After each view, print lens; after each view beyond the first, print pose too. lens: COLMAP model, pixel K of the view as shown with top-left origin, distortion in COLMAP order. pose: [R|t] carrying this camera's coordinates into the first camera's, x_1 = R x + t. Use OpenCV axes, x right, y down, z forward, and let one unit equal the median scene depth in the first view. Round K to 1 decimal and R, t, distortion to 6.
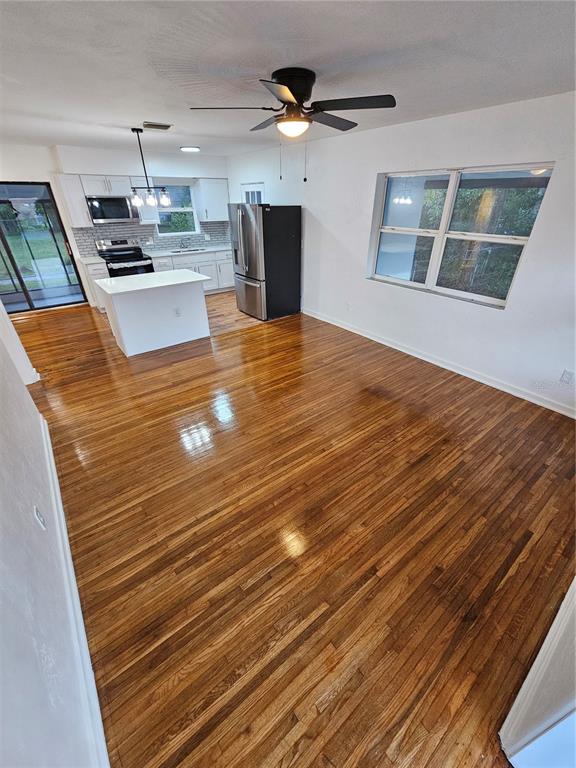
lens RADIAL K [[315.0, 0, 289.8], [0, 315.0, 382.2], [0, 0, 1]] dist [-0.003972, -0.000337]
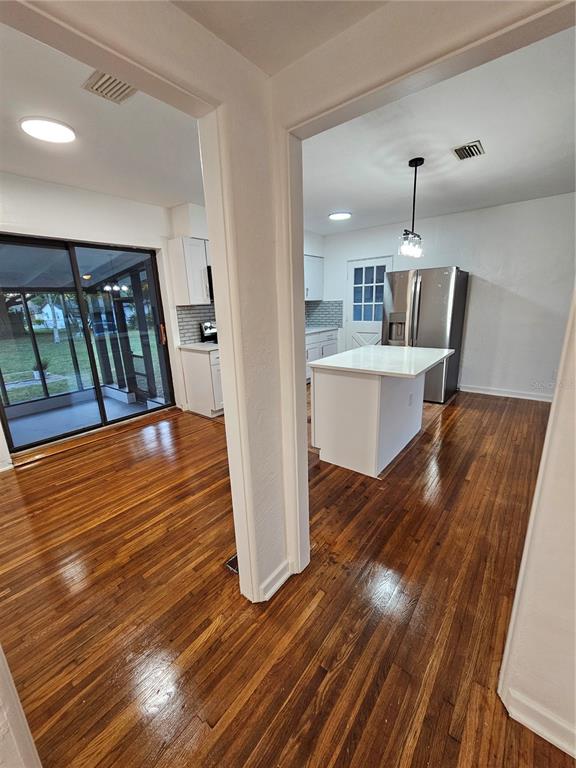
lens RADIAL K [[315.0, 0, 289.8], [0, 315.0, 382.2], [0, 0, 1]] dist [-0.003972, -0.000337]
pose [[0.969448, -0.086523, 0.229531, -0.584783], [0.146566, 0.954643, -0.259183, -0.089908], [-0.196694, 0.284906, 0.938158, 0.294119]]
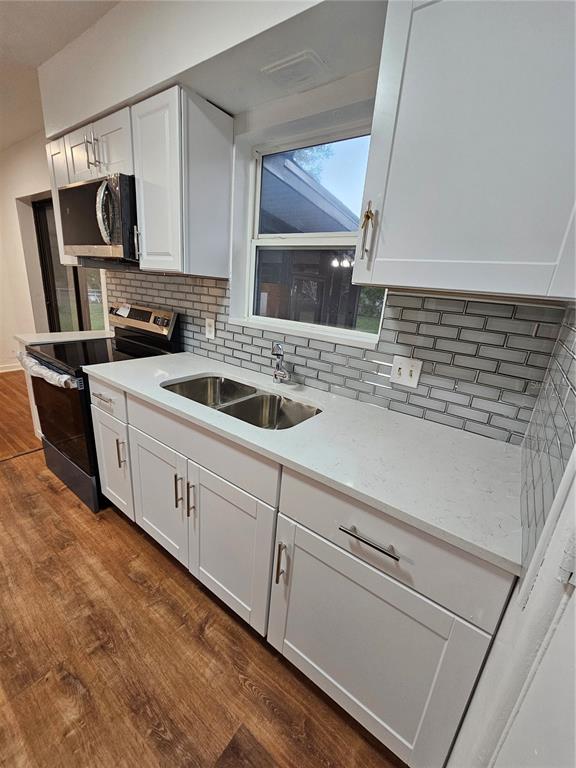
lens RADIAL K [[315.0, 0, 289.8], [0, 315.0, 382.2], [0, 0, 1]] dist [-0.003972, -0.000337]
pose [[0.281273, 0.302776, -0.910611, -0.131101], [-0.550625, 0.828090, 0.105259, -0.520914], [0.785937, 0.471799, 0.399636, 1.040918]]
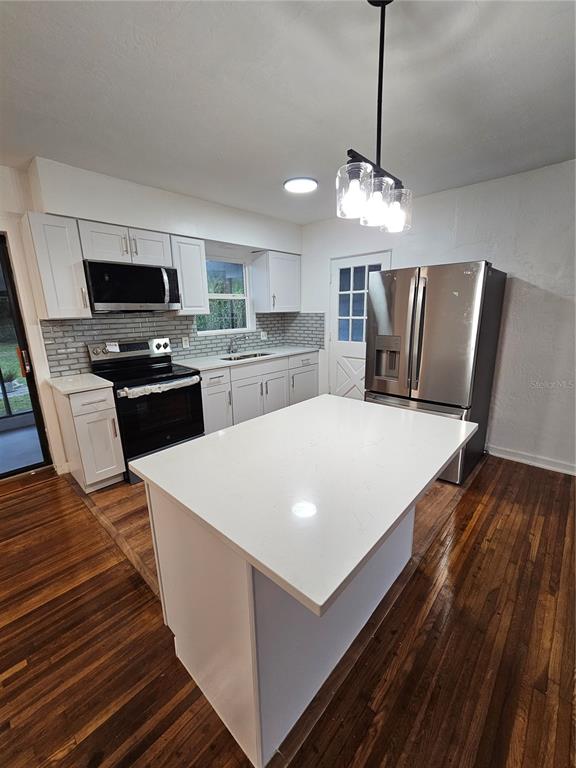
lens RADIAL K [[315.0, 0, 289.8], [0, 315.0, 382.2], [0, 0, 1]] dist [-0.003972, -0.000337]
pose [[0.985276, -0.051620, 0.162991, -0.379461], [0.097533, 0.952691, -0.287866, -0.213713], [-0.140420, 0.299524, 0.943699, 0.491631]]
